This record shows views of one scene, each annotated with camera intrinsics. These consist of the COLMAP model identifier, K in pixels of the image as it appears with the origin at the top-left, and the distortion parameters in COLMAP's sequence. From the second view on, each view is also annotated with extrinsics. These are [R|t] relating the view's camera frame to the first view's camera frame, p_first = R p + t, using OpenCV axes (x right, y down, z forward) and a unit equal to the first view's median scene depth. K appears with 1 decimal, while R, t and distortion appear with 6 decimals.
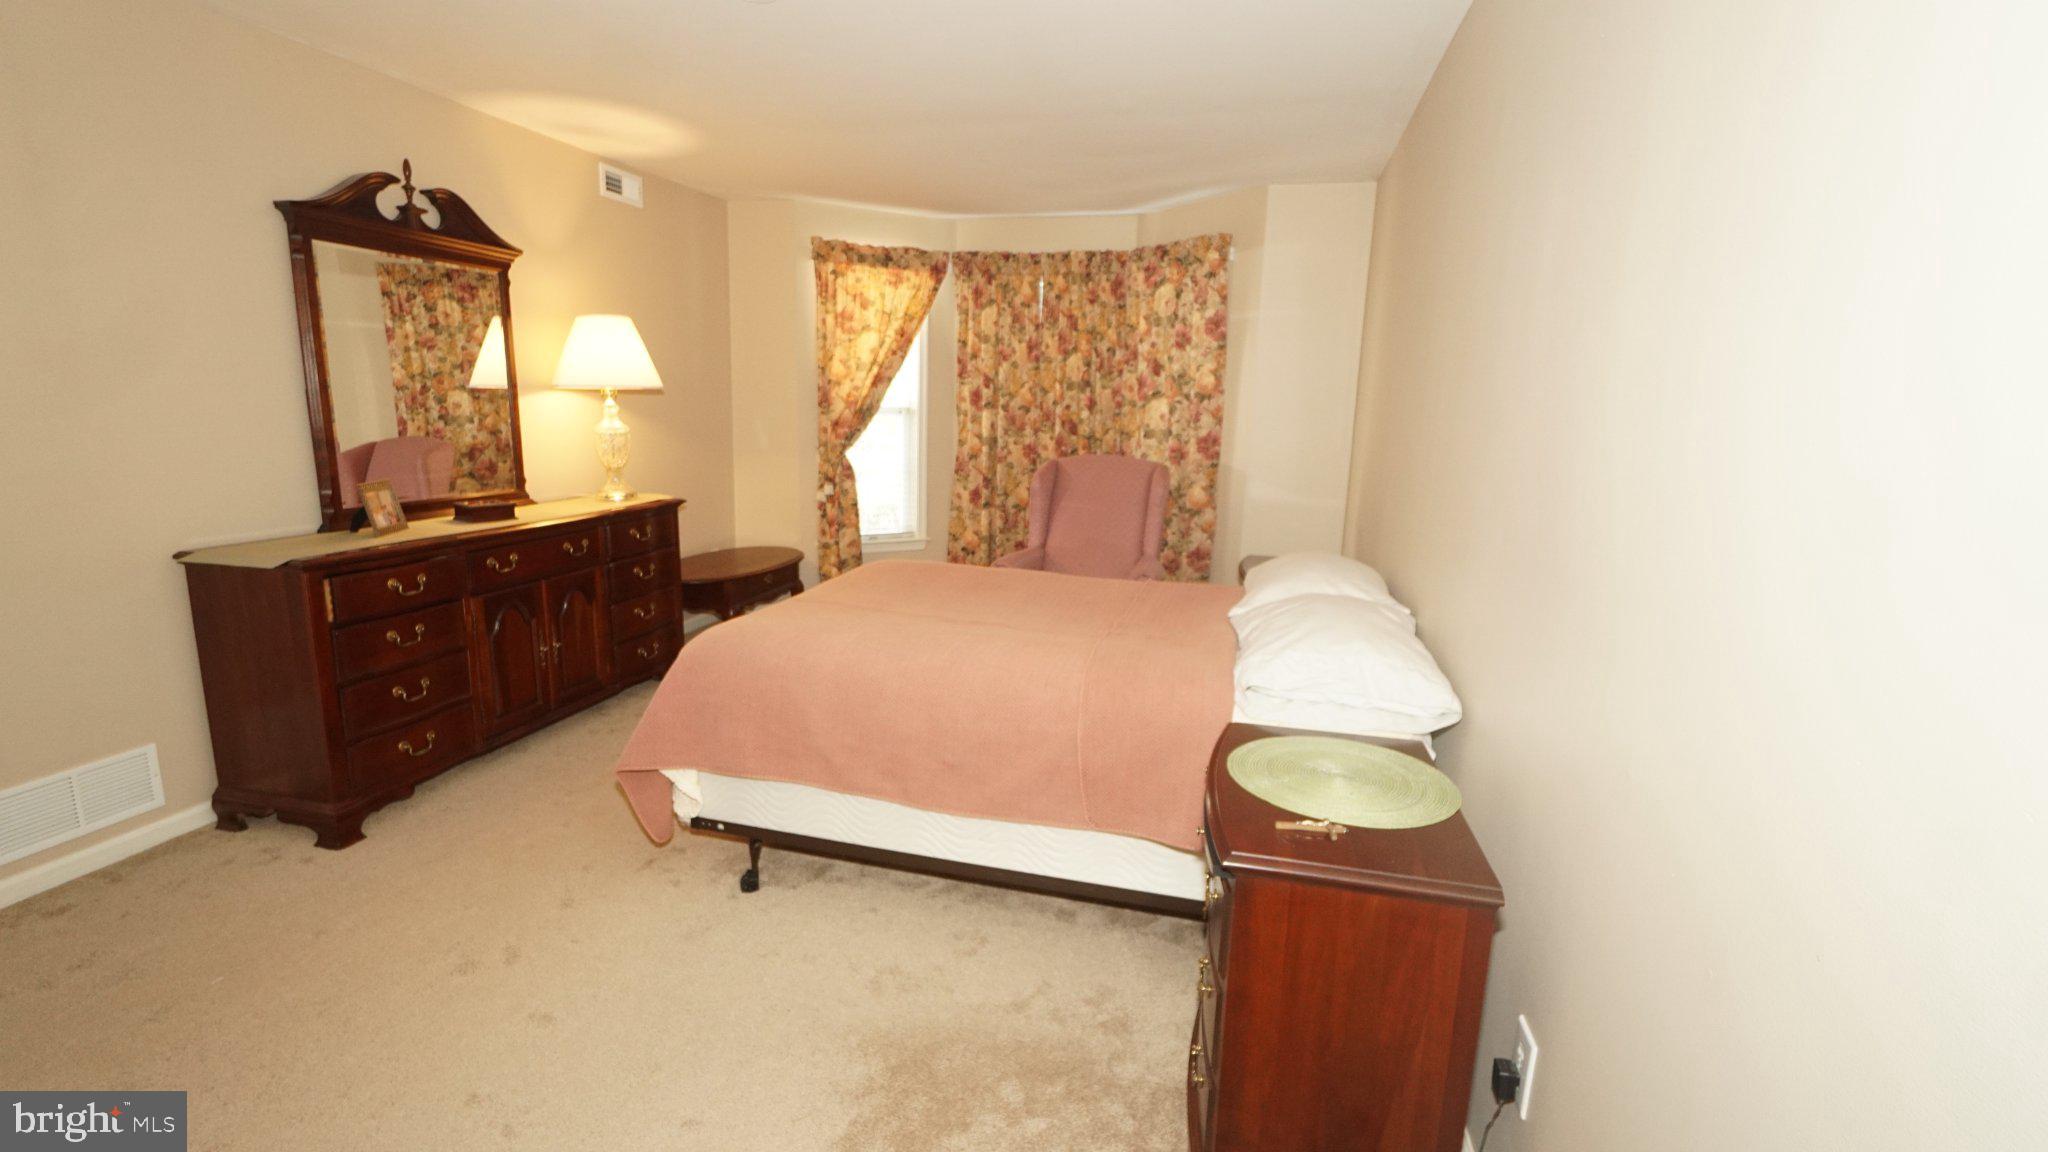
lens RADIAL K [[888.6, 0, 1004.1], [0, 888.6, 573.1], [0, 0, 1]] dist [0.000949, 0.004195]
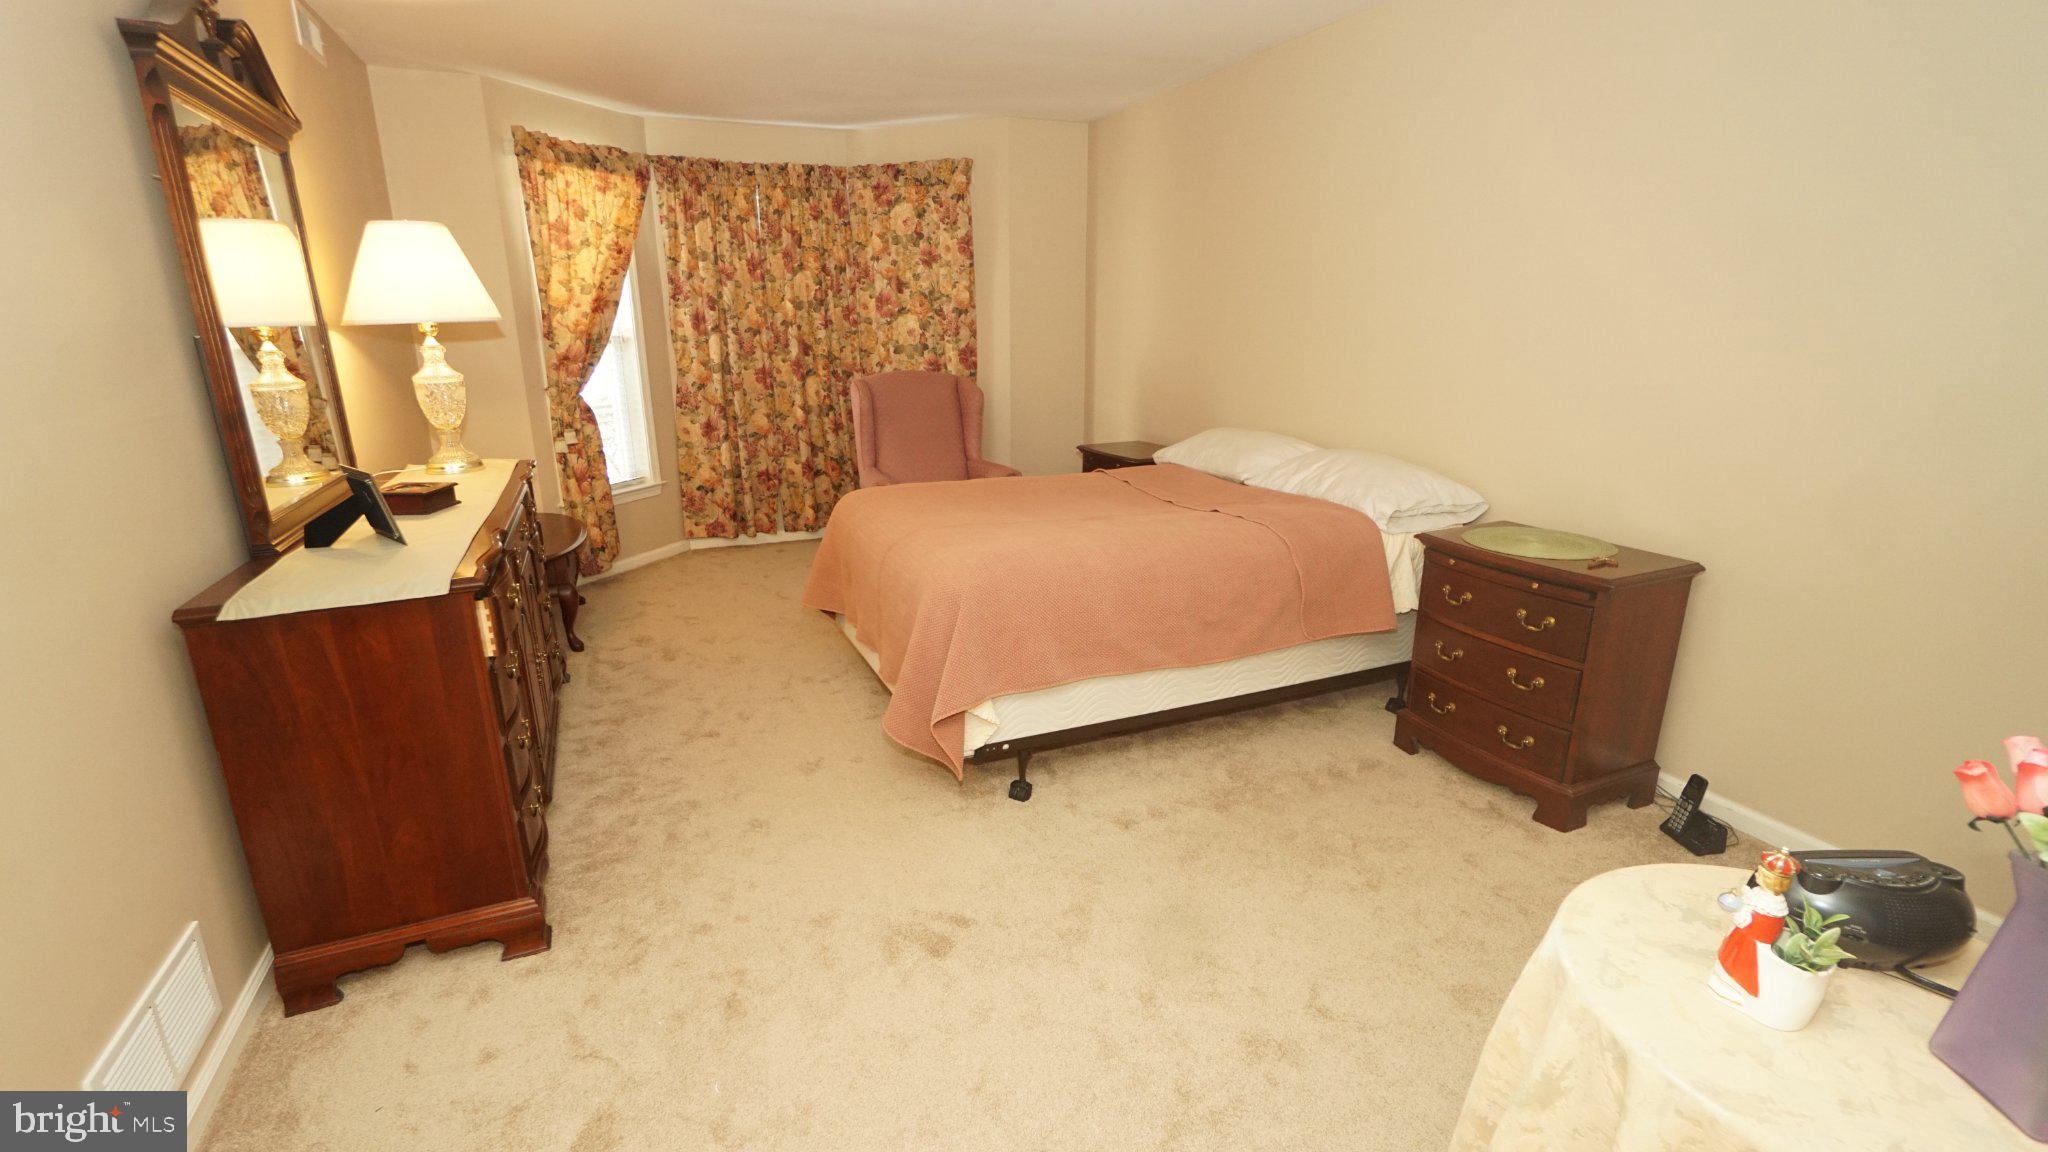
lens RADIAL K [[875.5, 0, 1005.0], [0, 875.5, 570.5], [0, 0, 1]] dist [-0.008189, 0.003590]
pose [[0.796968, -0.199770, 0.570030, -0.373702], [0.147673, 0.979527, 0.136816, -0.023120], [-0.585692, -0.024859, 0.810153, 0.079348]]
